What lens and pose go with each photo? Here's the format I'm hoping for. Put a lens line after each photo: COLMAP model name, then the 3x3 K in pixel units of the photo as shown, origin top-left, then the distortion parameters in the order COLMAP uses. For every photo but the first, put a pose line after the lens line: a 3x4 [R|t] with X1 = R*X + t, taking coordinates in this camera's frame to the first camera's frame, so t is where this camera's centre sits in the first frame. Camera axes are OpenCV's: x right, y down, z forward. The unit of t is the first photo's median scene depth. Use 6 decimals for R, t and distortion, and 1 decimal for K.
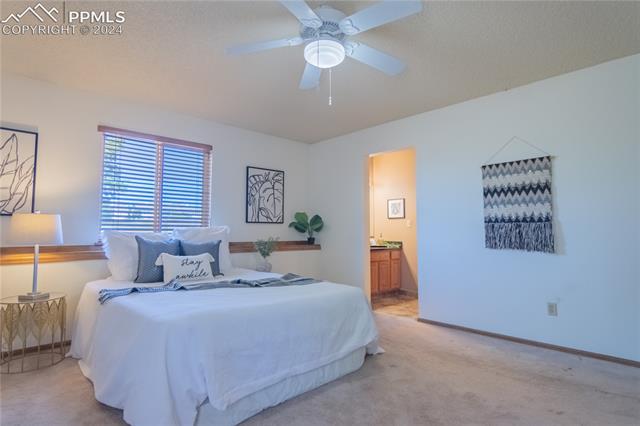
lens RADIAL K [[343.3, 0, 321.7], [0, 343.3, 211.6], [0, 0, 1]] dist [-0.002849, 0.000239]
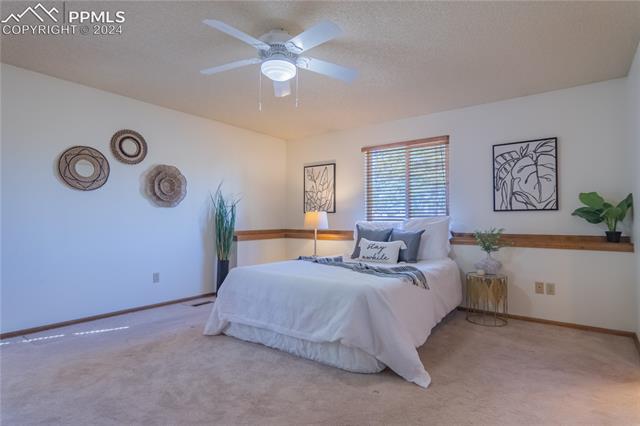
lens RADIAL K [[343.3, 0, 323.2], [0, 343.3, 213.0], [0, 0, 1]] dist [-0.002849, 0.000239]
pose [[0.165870, -0.020928, -0.985925, 0.965078], [0.059323, 0.998176, -0.011208, 0.036576], [0.984362, -0.056629, 0.166809, 0.753819]]
